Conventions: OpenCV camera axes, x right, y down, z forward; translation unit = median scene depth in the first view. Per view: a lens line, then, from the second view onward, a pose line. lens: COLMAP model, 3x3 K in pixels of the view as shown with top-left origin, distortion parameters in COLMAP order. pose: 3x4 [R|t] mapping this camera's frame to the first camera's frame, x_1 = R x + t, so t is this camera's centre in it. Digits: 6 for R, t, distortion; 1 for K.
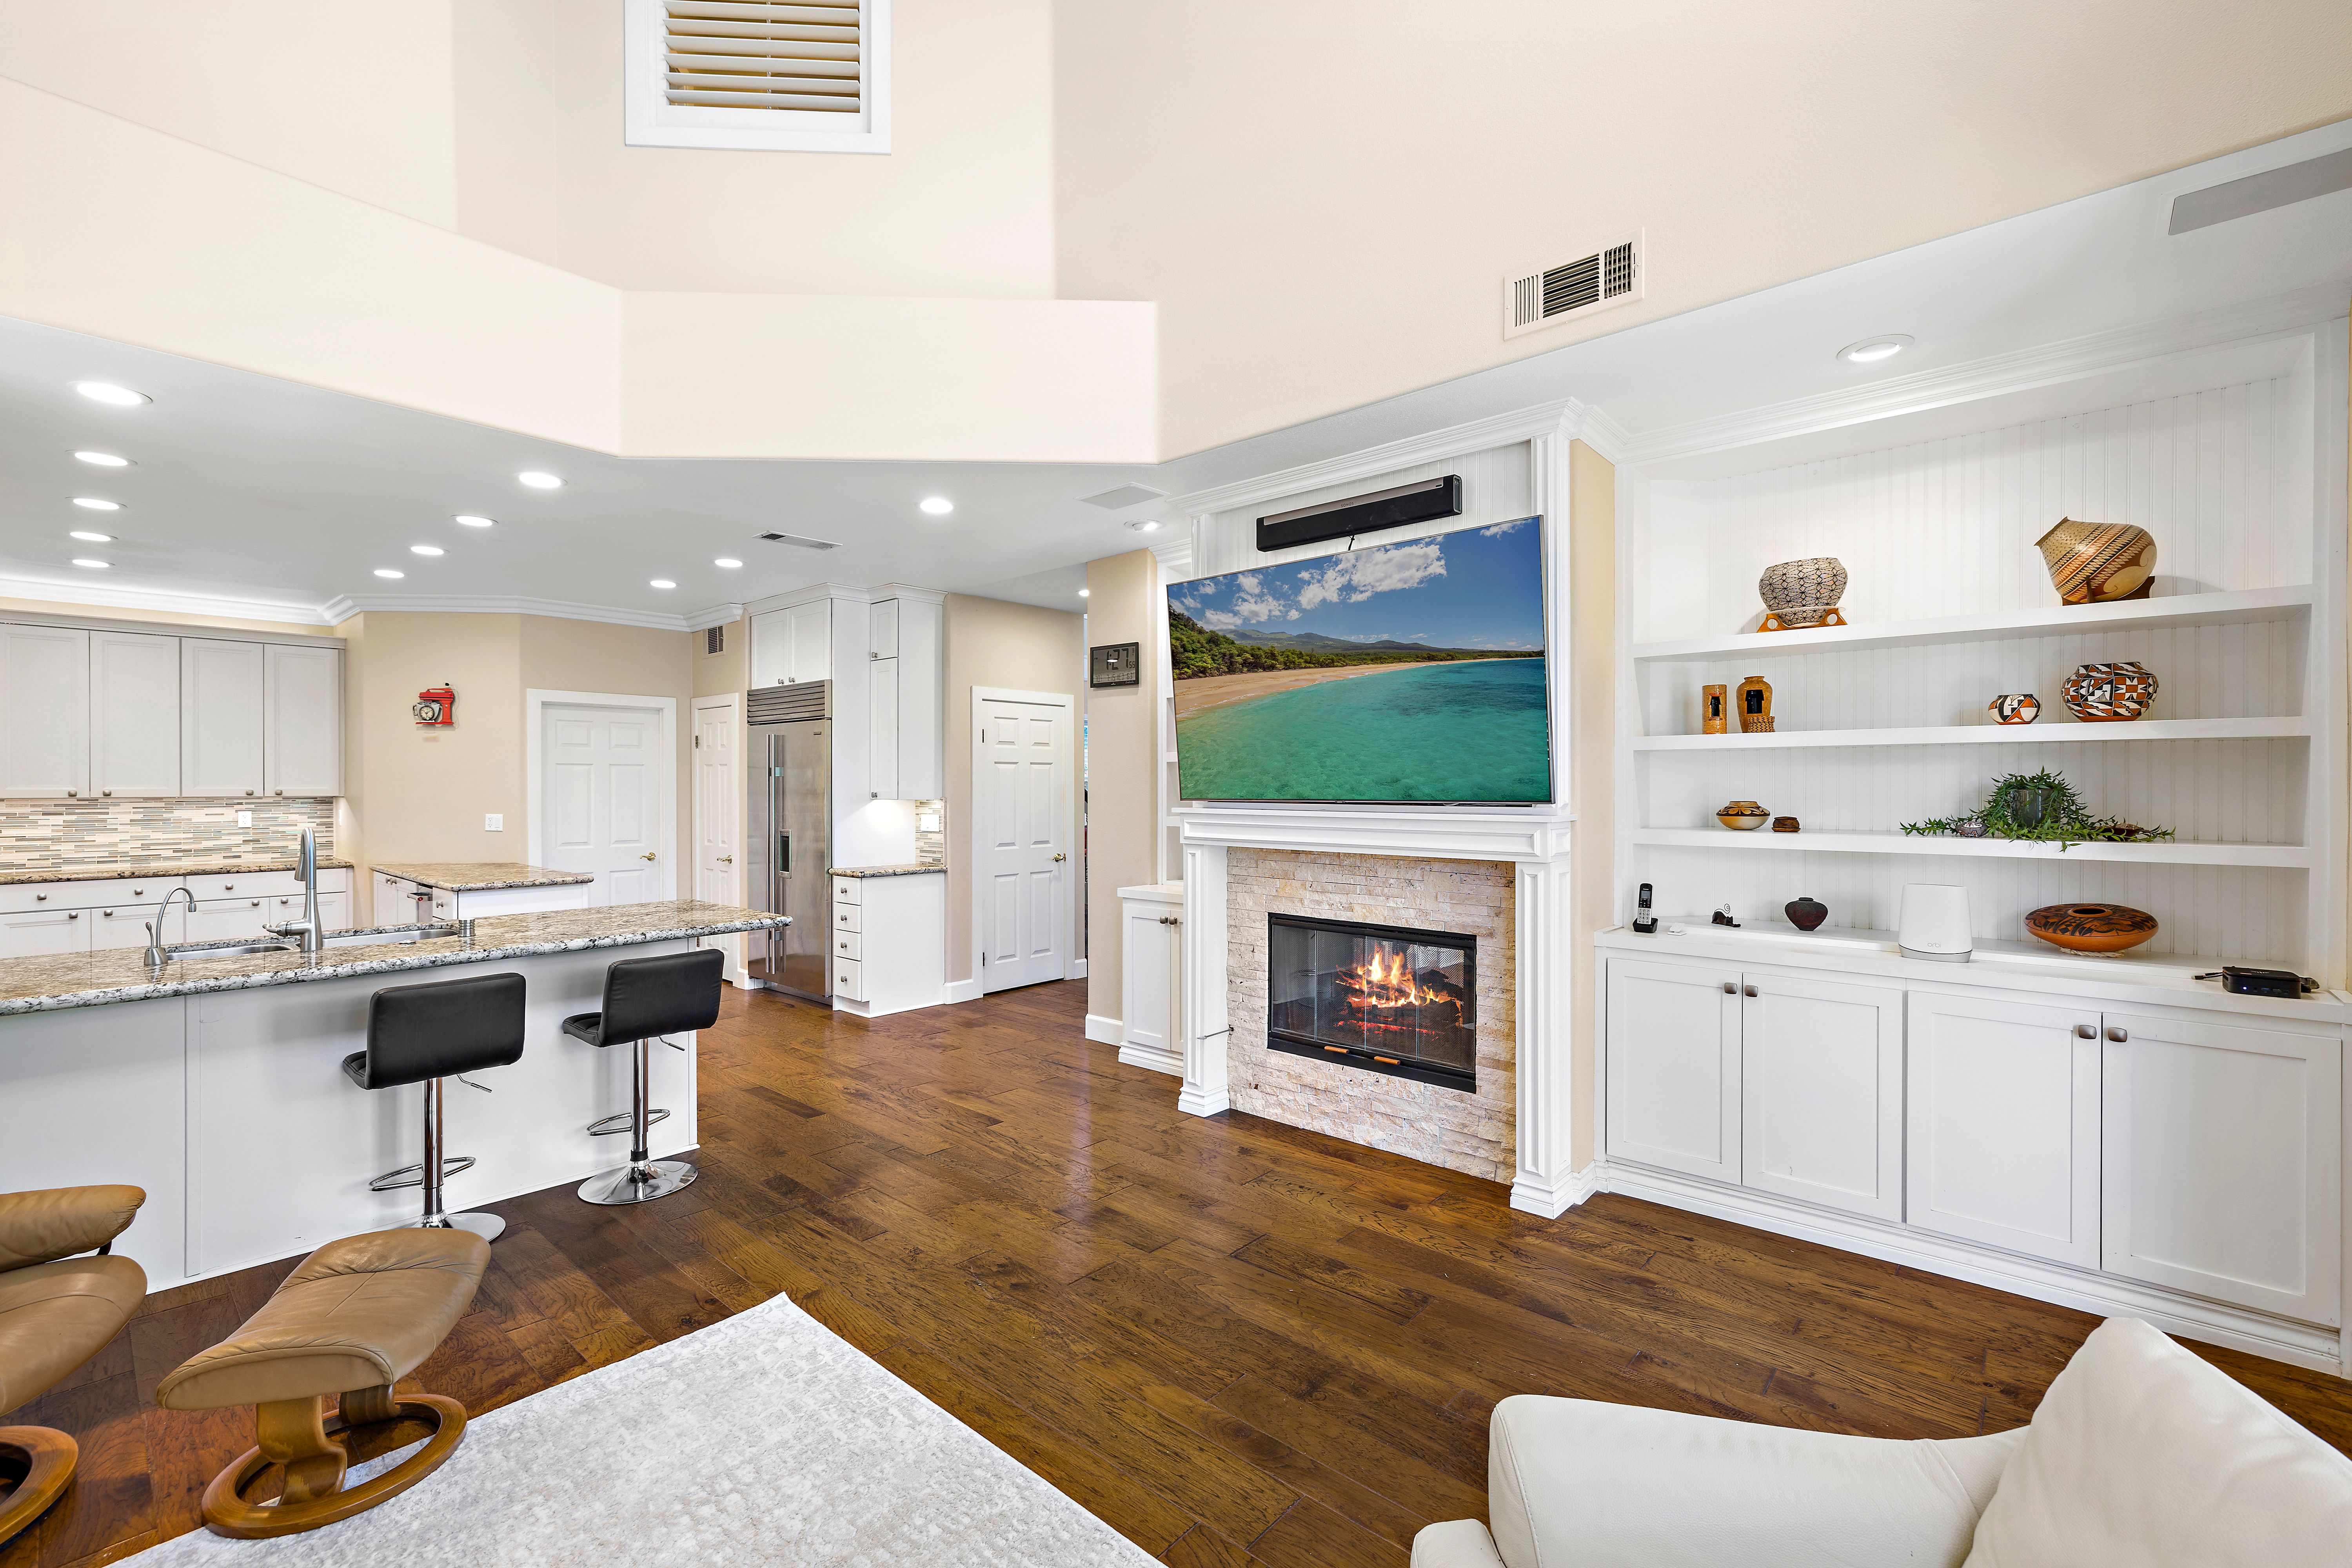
lens RADIAL K [[994.0, 0, 1176.0], [0, 994.0, 784.0], [0, 0, 1]] dist [0.001943, -0.000055]
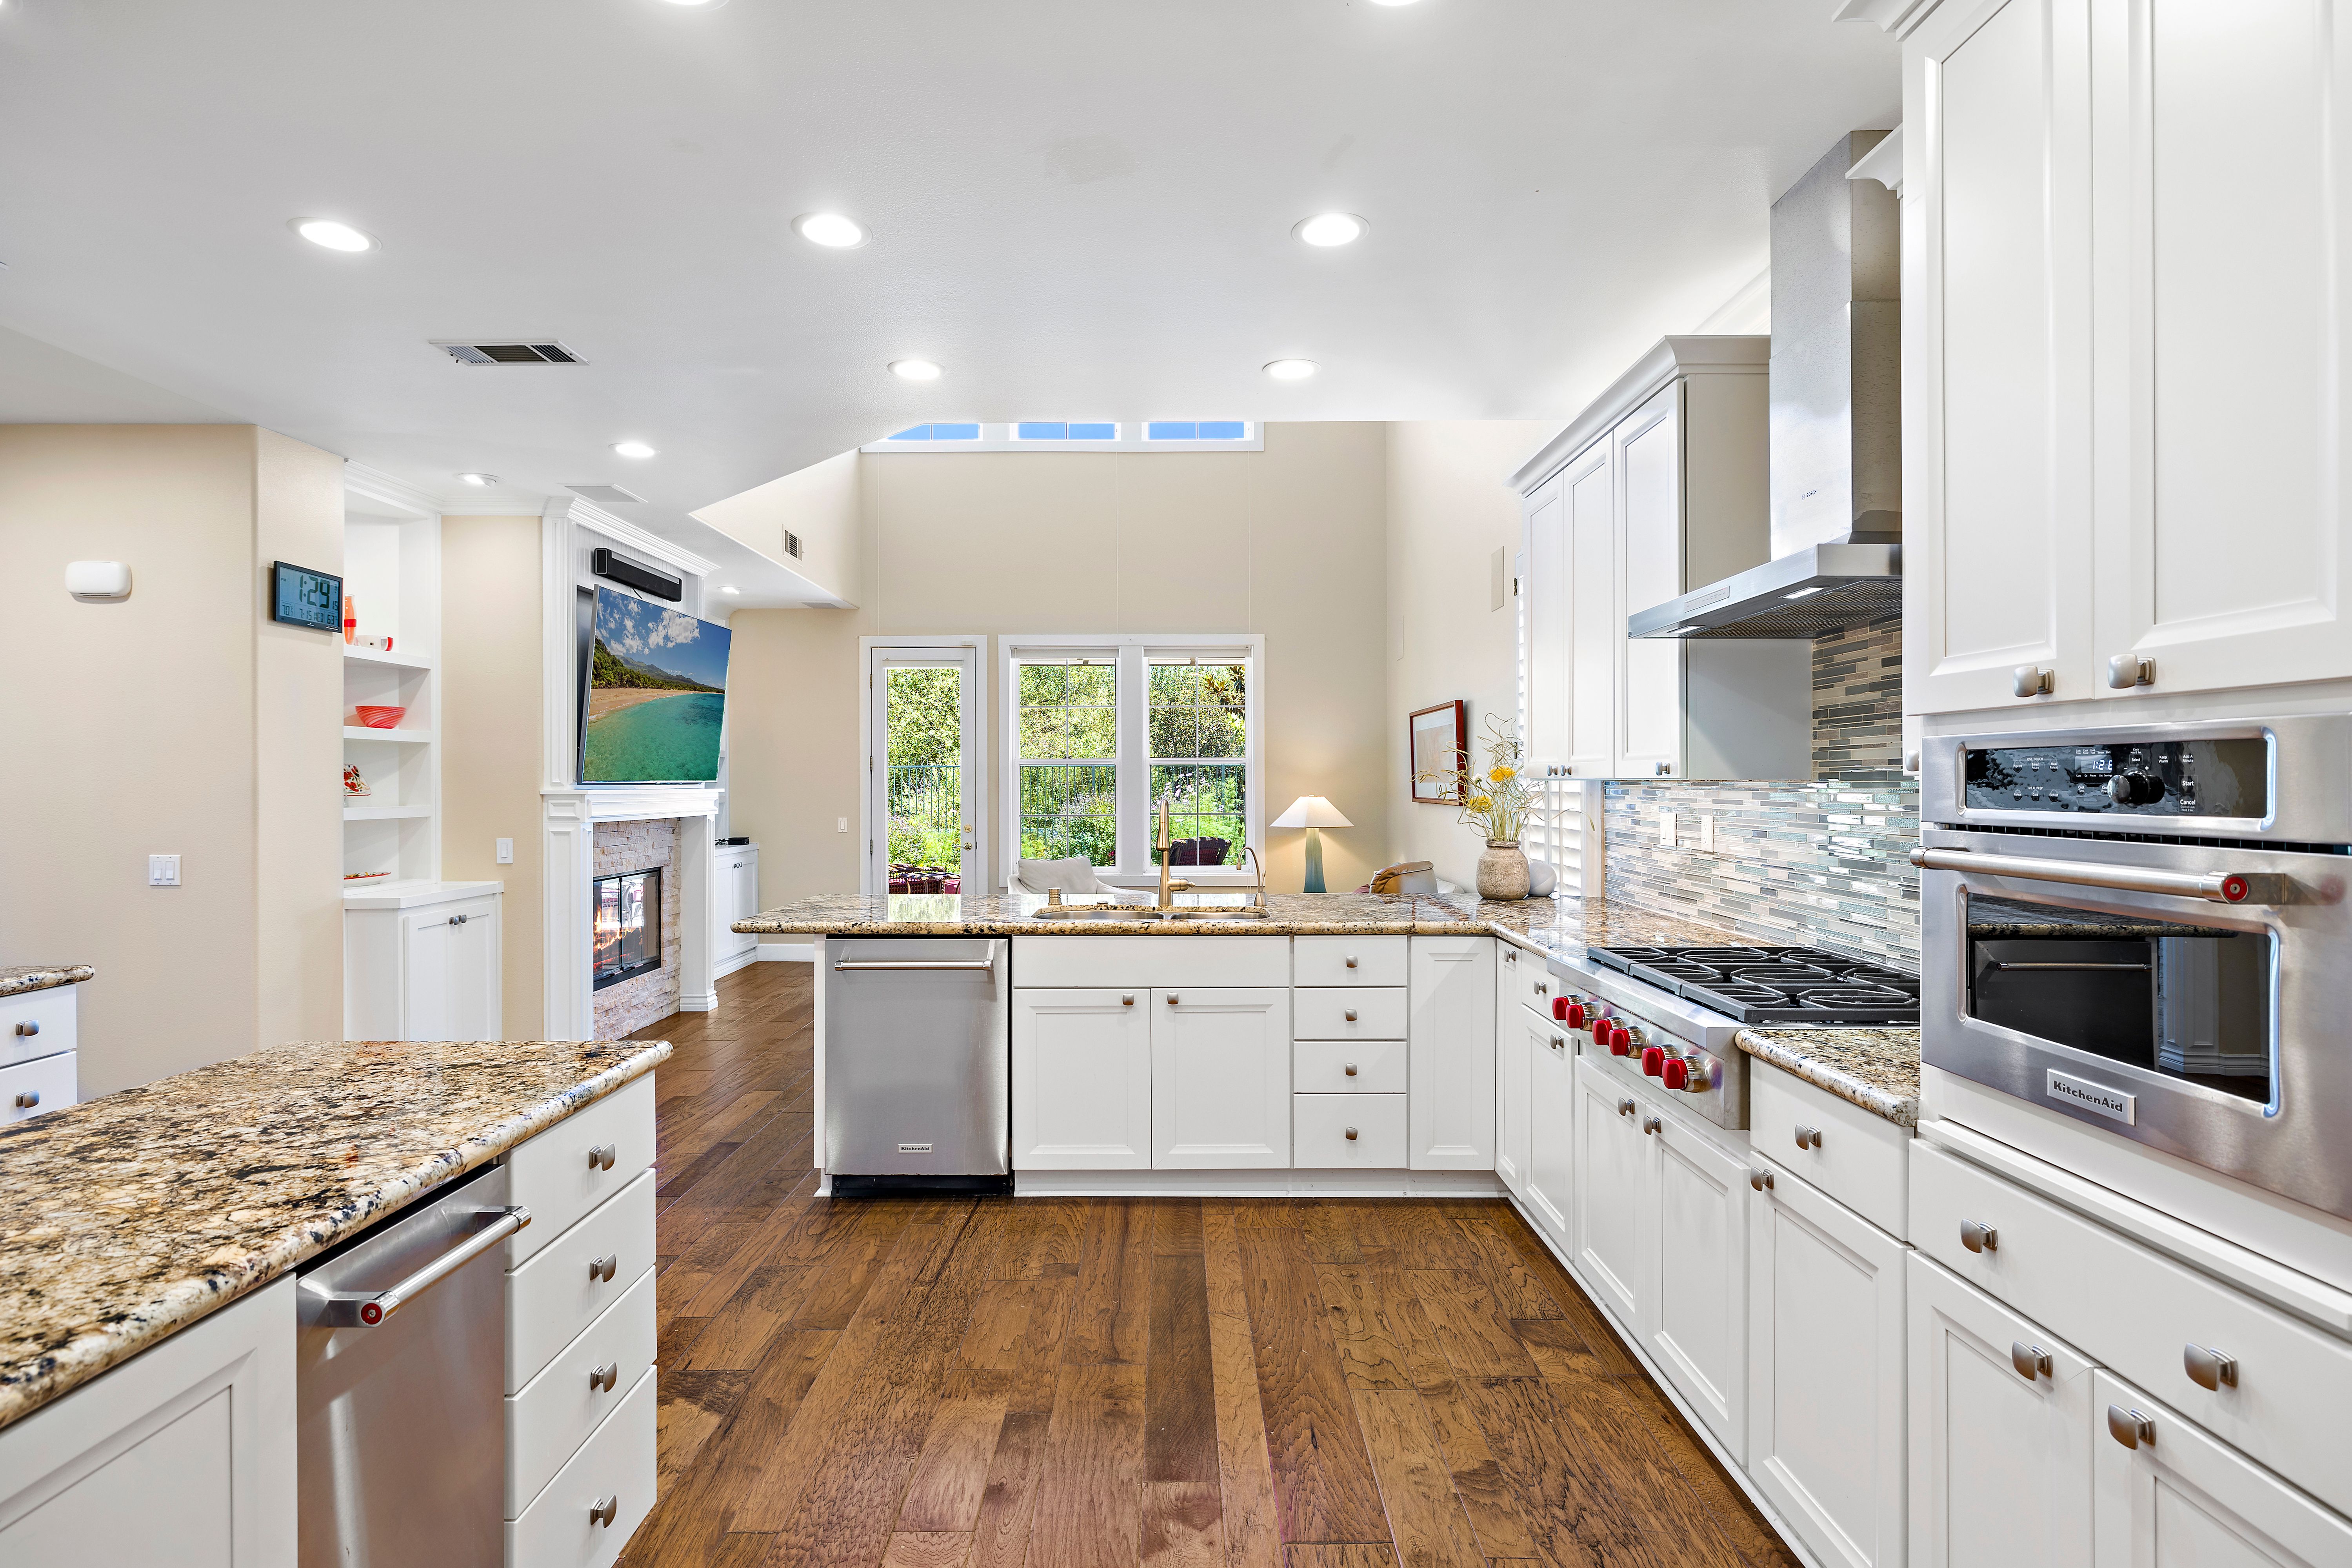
lens RADIAL K [[1180.5, 0, 1176.0], [0, 1180.5, 784.0], [0, 0, 1]] dist [-0.003594, -0.000370]
pose [[-0.666932, 0.002456, 0.745114, -0.914227], [0.004138, 0.999991, 0.000409, 0.013055], [-0.745107, 0.003356, -0.666936, 0.915549]]
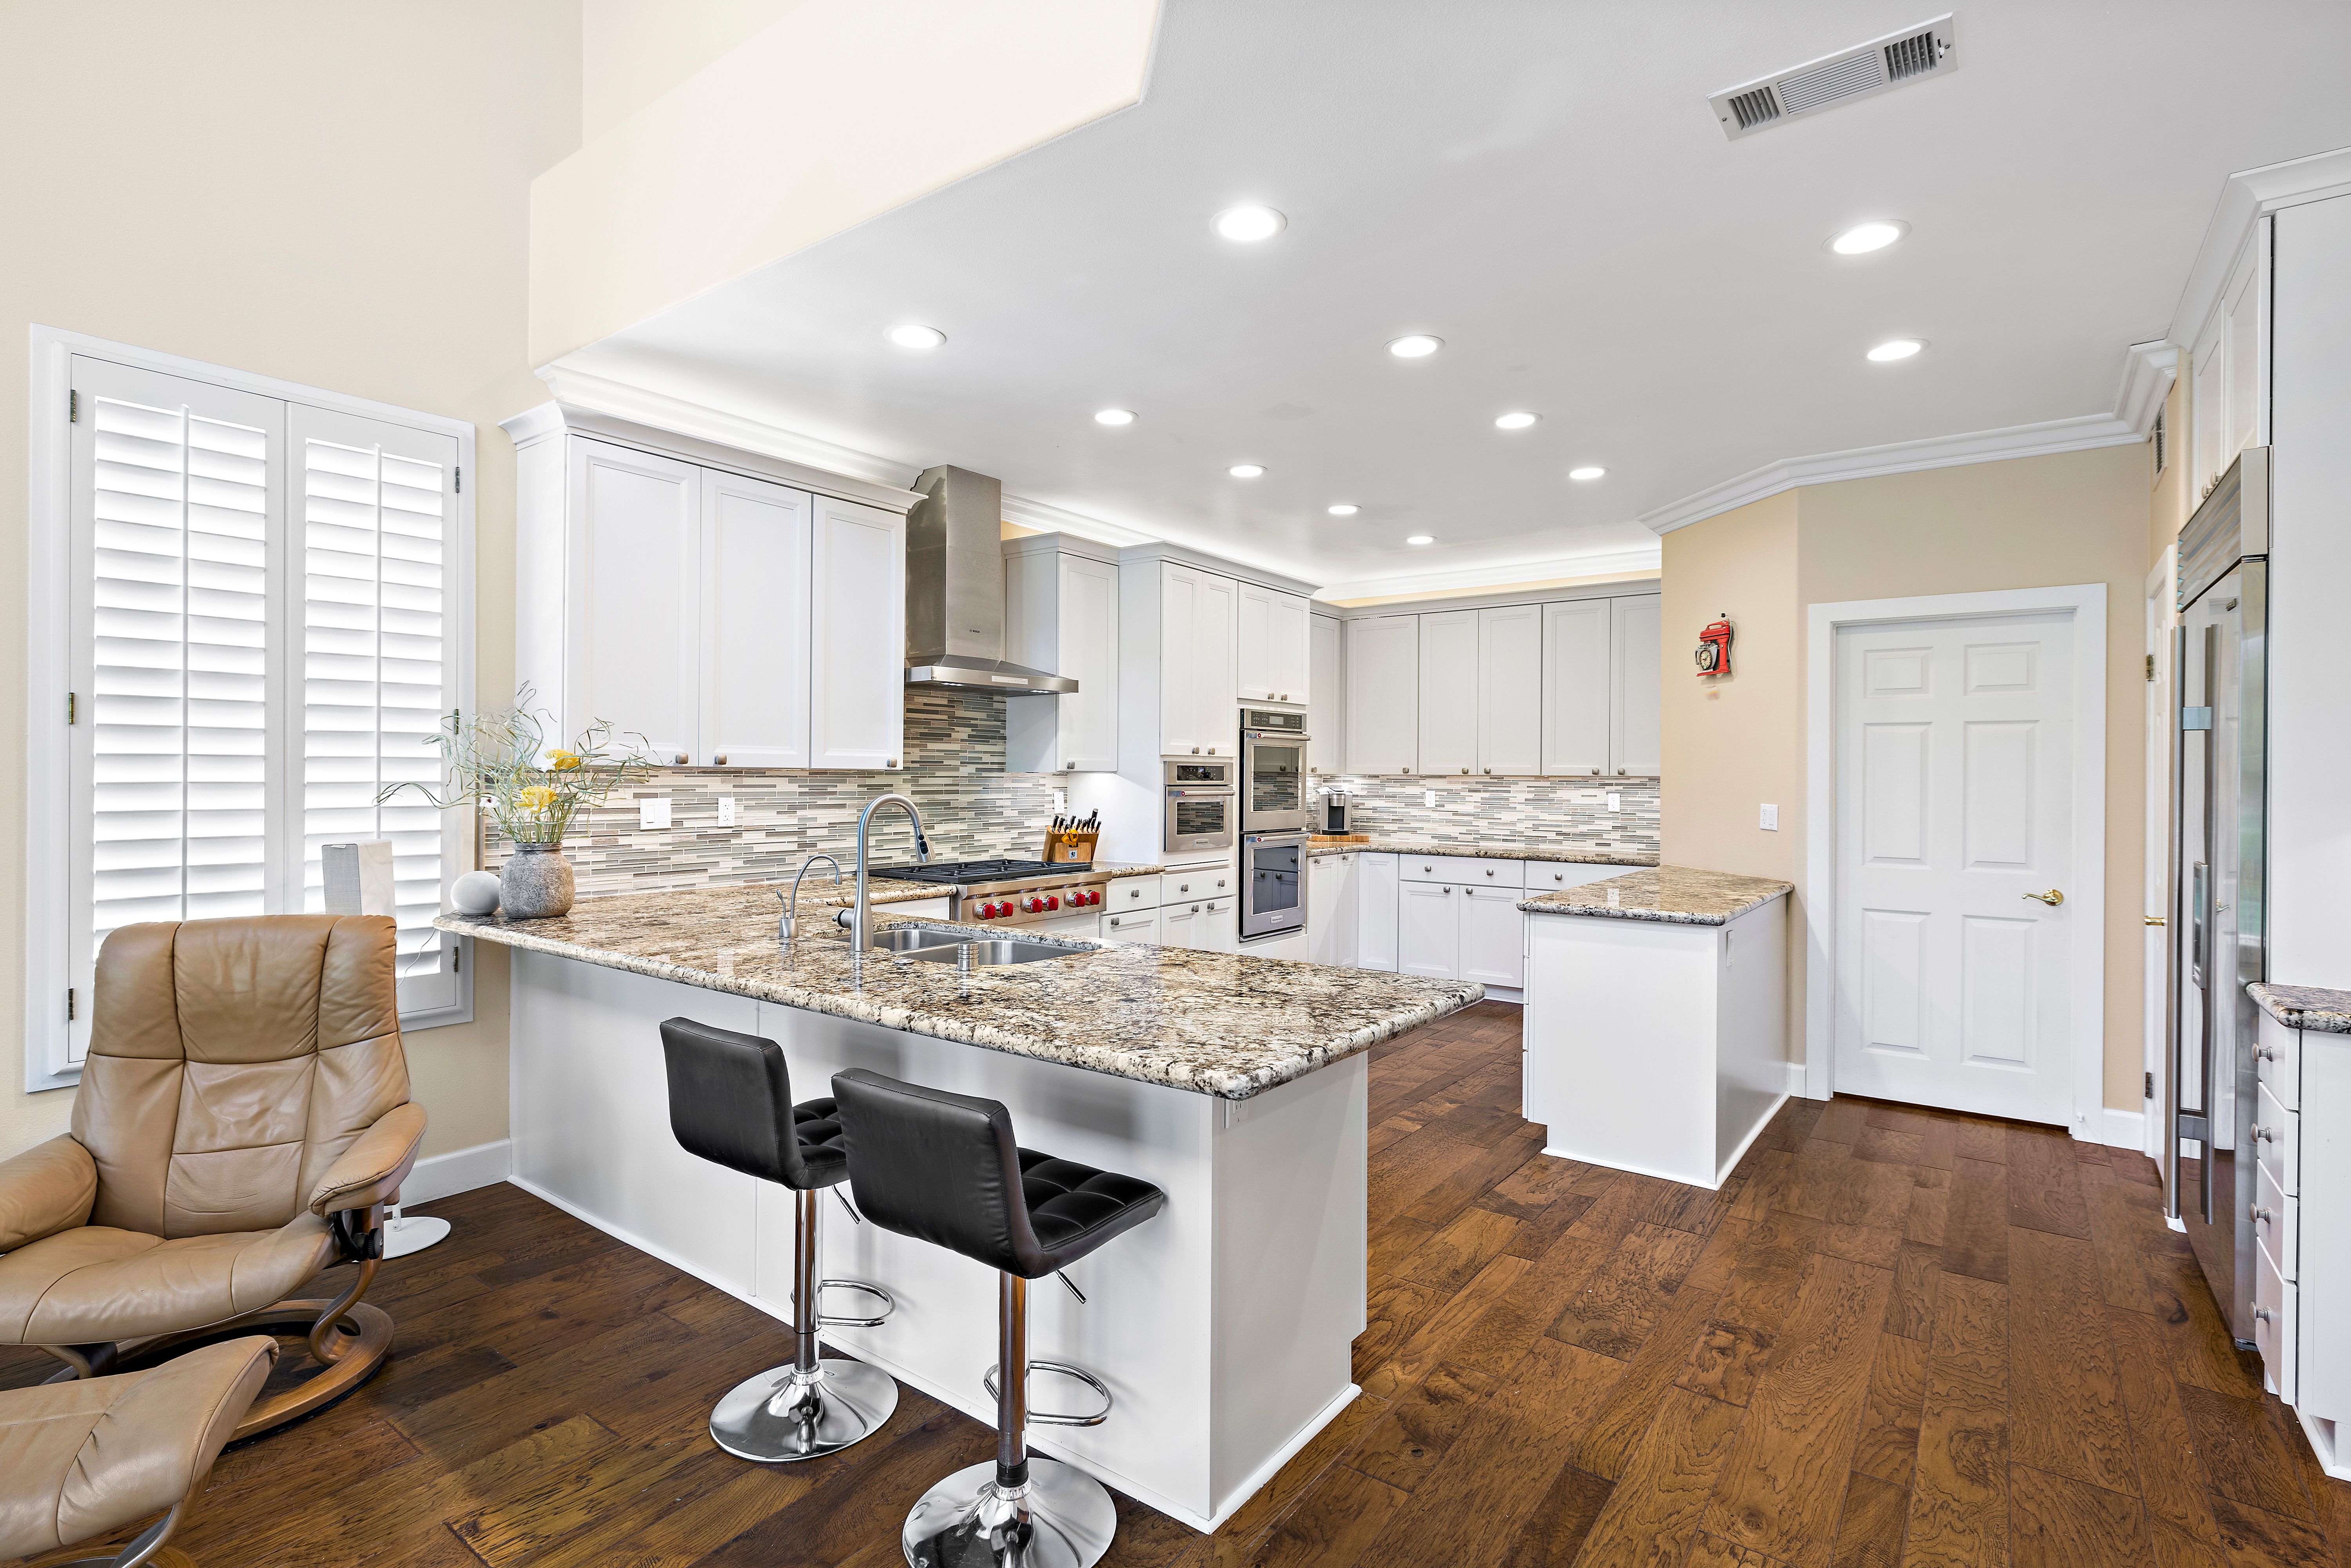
lens RADIAL K [[1120.5, 0, 1167.1], [0, 1120.5, 780.0], [0, 0, 1]] dist [-0.002277, -0.000495]
pose [[0.085393, 0.007026, -0.996323, 0.012795], [-0.006830, 0.999956, 0.006466, 0.012620], [0.996324, 0.006253, 0.085437, 0.559402]]
